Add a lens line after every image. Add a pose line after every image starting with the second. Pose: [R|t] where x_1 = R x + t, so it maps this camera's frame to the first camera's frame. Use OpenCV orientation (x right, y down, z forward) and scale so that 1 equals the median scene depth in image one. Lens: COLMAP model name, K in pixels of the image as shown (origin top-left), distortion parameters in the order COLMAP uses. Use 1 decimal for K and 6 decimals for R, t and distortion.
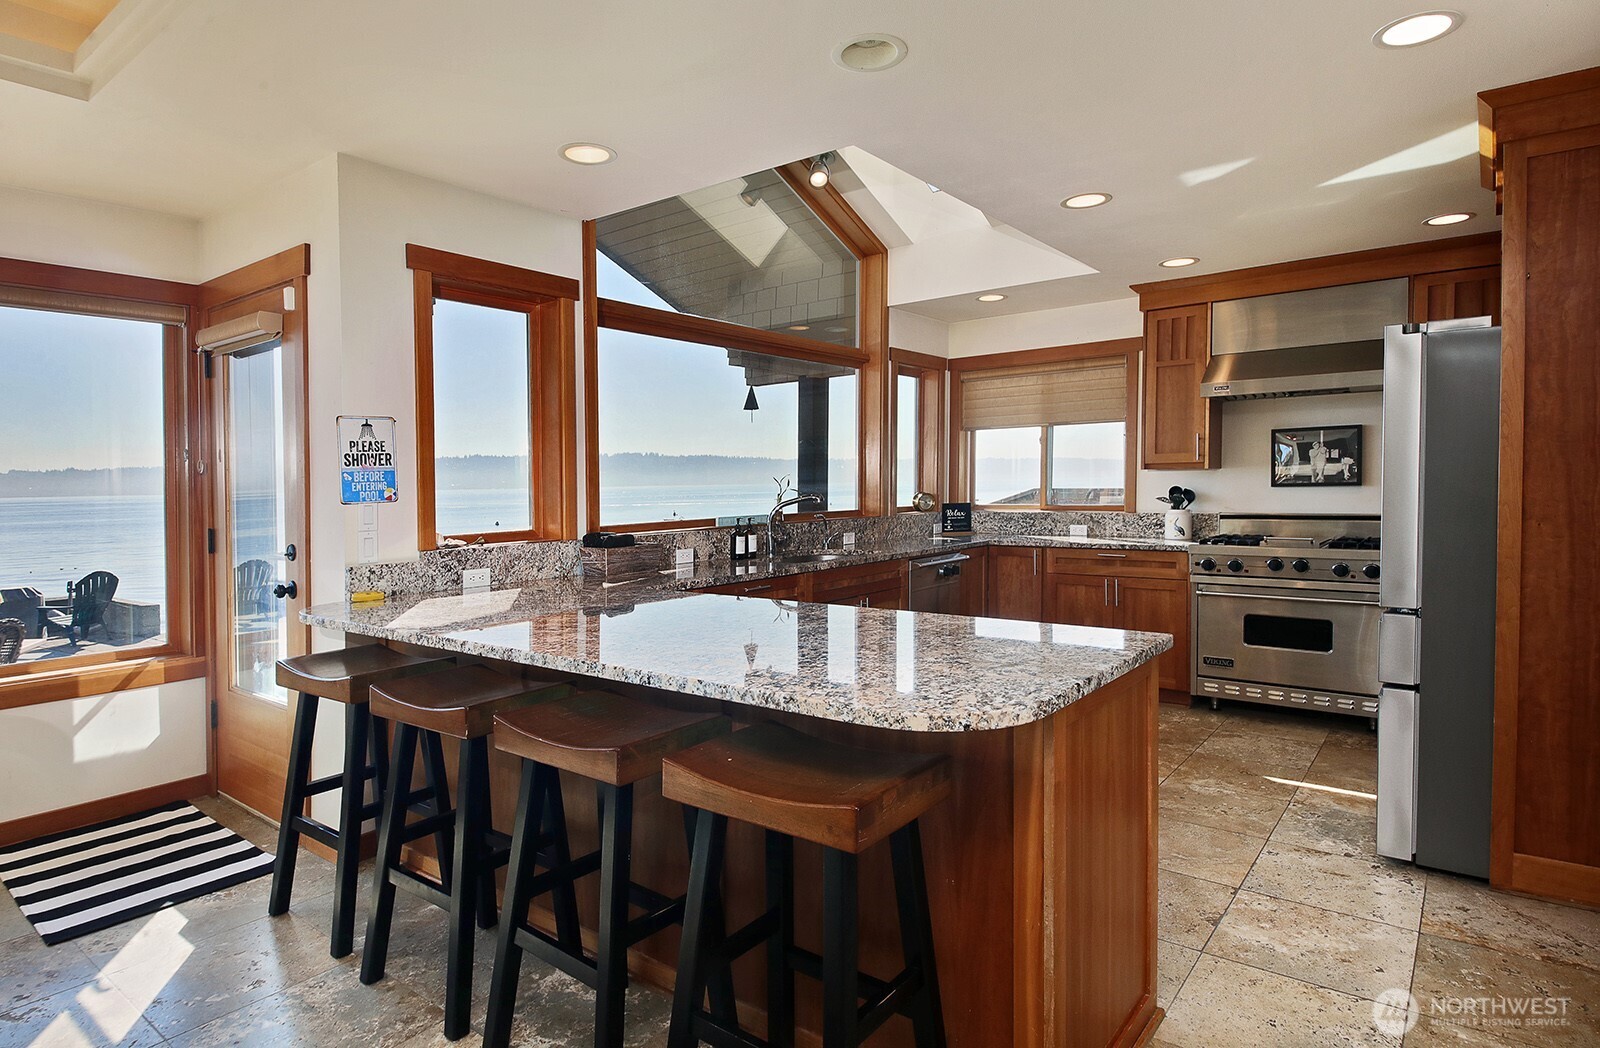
lens RADIAL K [[875.2, 0, 803.6], [0, 875.2, 544.5], [0, 0, 1]] dist [0.031438, -0.003224]
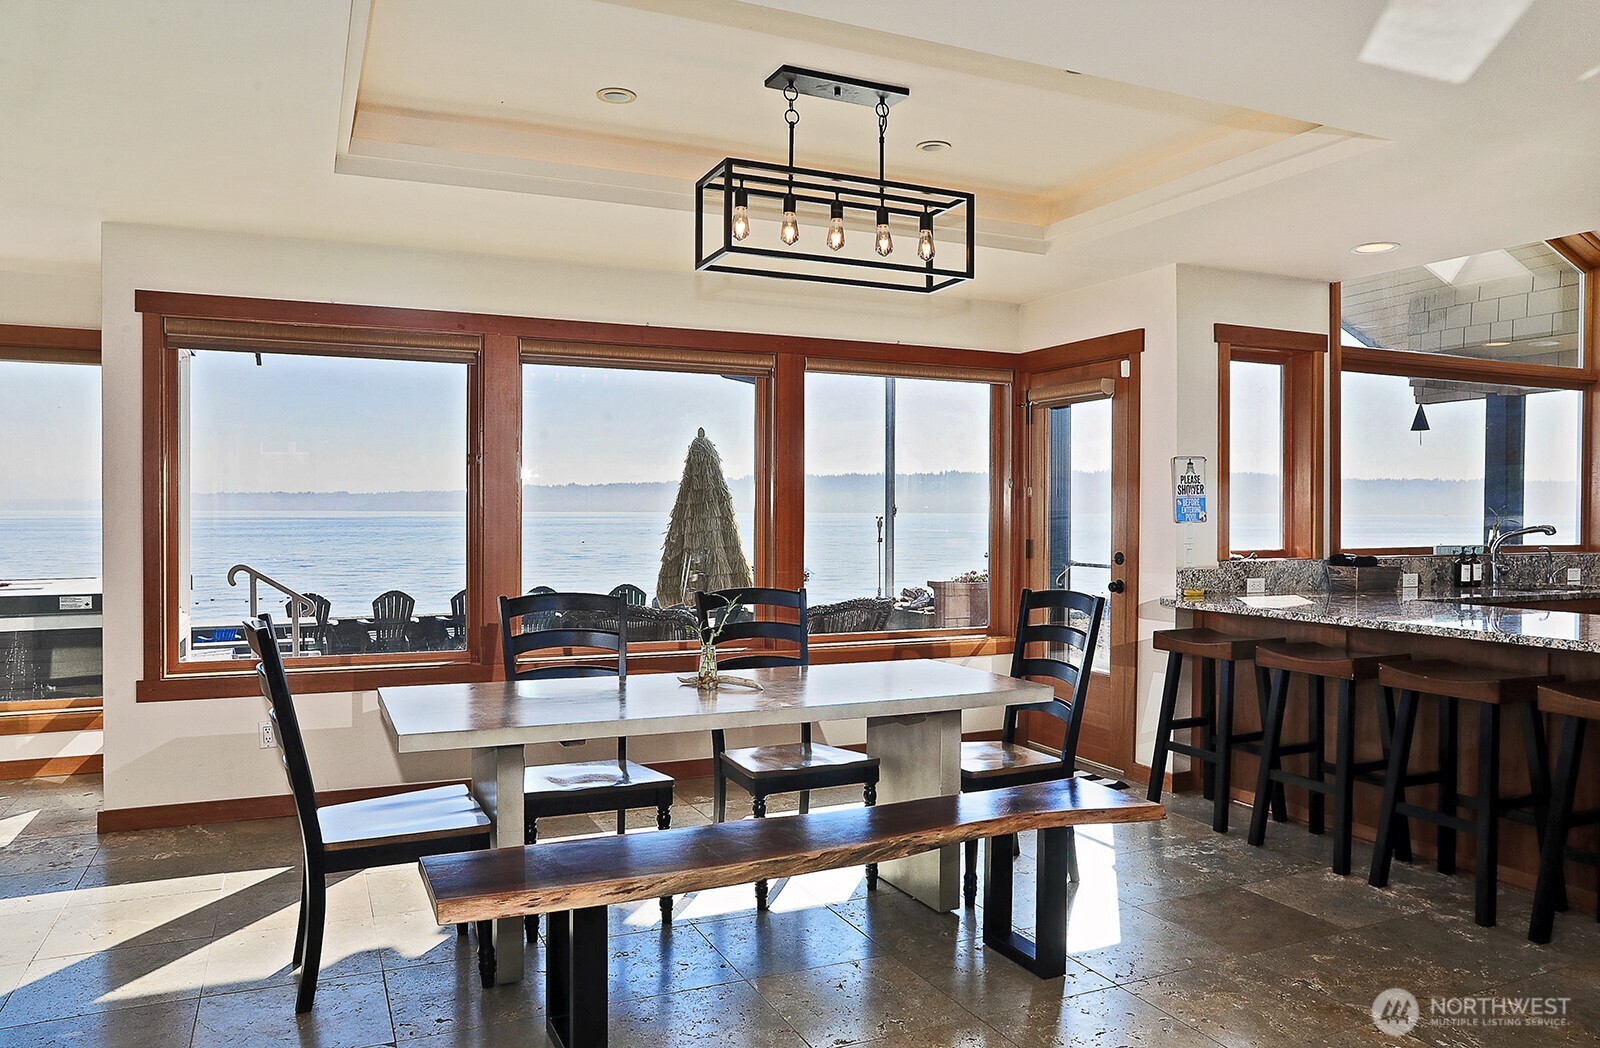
lens RADIAL K [[1206.6, 0, 812.3], [0, 1206.6, 510.7], [0, 0, 1]] dist [-0.000596, -0.003341]
pose [[0.906254, 0.021229, -0.422200, -0.153142], [-0.049591, 0.997181, -0.056308, 0.040674], [0.419815, 0.071967, 0.904752, -0.542423]]
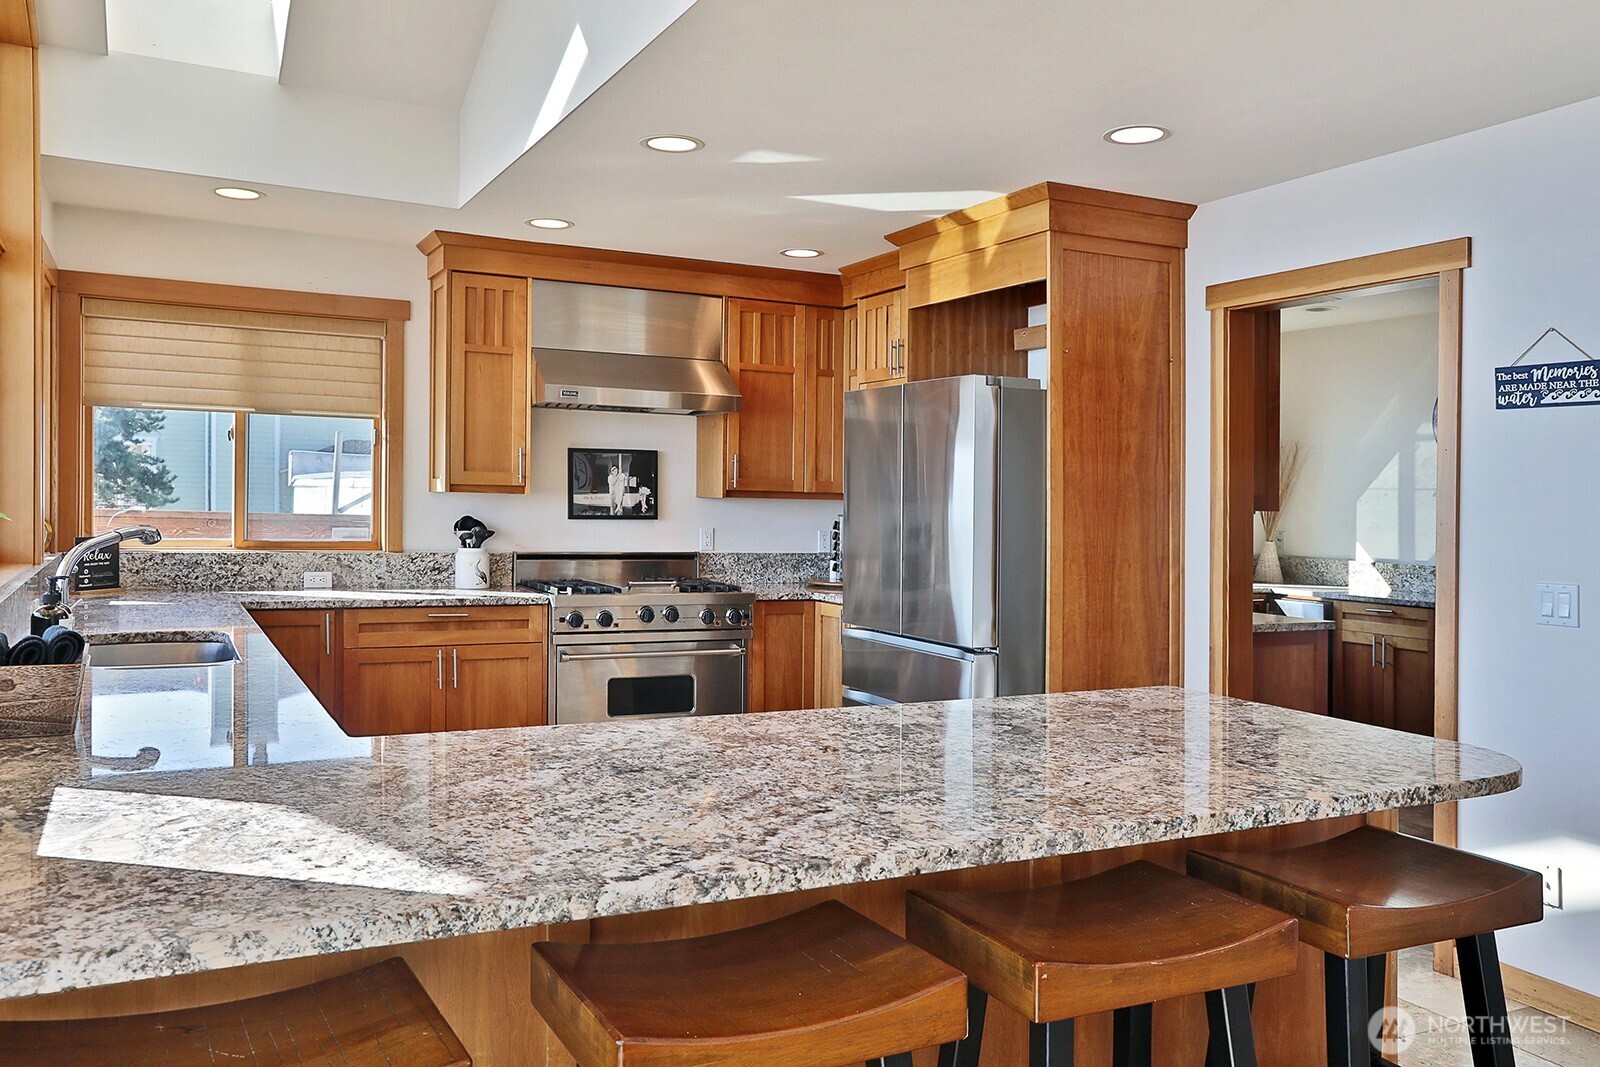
lens RADIAL K [[1295.6, 0, 786.7], [0, 1295.6, 542.4], [0, 0, 1]] dist [-0.005916, 0.004989]
pose [[0.428271, -0.004225, 0.903640, -0.468011], [0.034604, 0.999332, -0.011727, -0.024219], [-0.902988, 0.036292, 0.428131, 0.329668]]
